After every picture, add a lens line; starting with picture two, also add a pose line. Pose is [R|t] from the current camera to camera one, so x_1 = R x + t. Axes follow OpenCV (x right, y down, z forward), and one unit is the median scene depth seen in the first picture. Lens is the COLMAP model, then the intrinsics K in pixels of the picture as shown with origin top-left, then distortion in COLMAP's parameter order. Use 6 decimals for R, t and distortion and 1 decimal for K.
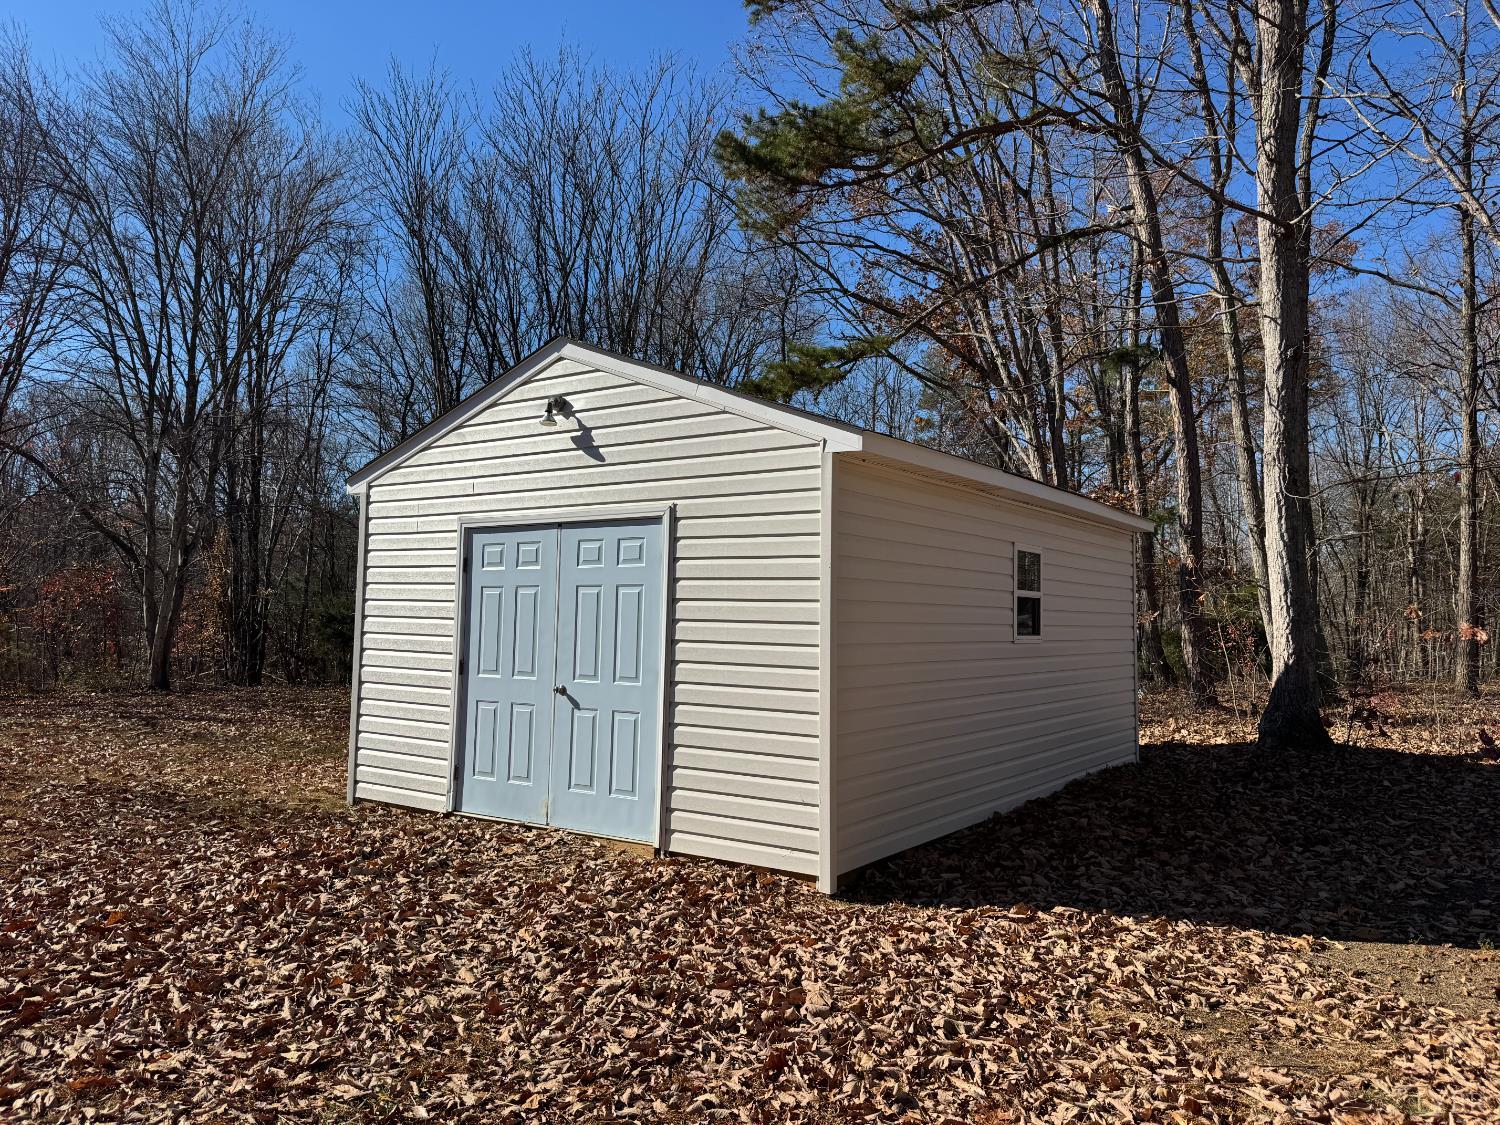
lens RADIAL K [[1064.3, 0, 750.0], [0, 1064.3, 562.5], [0, 0, 1]] dist [0.004241, 0.000839]
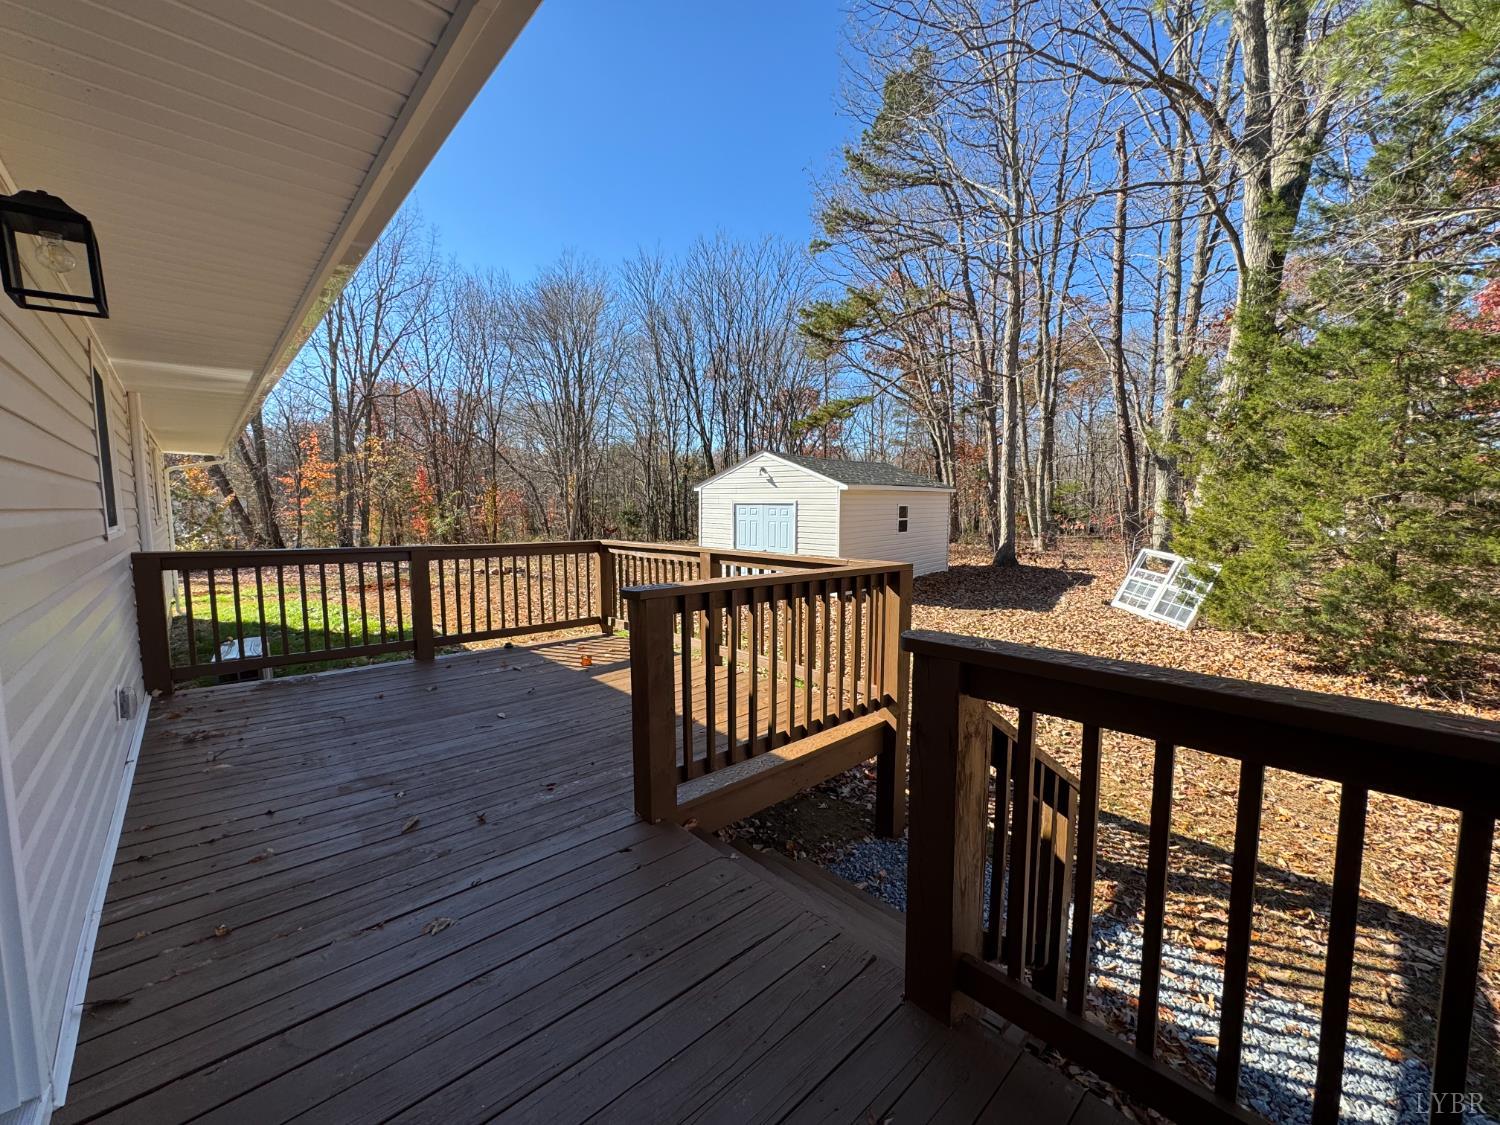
lens RADIAL K [[599.7, 0, 750.0], [0, 599.7, 562.5], [0, 0, 1]] dist [-0.000300, -0.000081]
pose [[0.995949, -0.001829, -0.089902, -0.037772], [0.015847, 0.987715, 0.155462, -0.131632], [0.088513, -0.156256, 0.983743, -0.858878]]
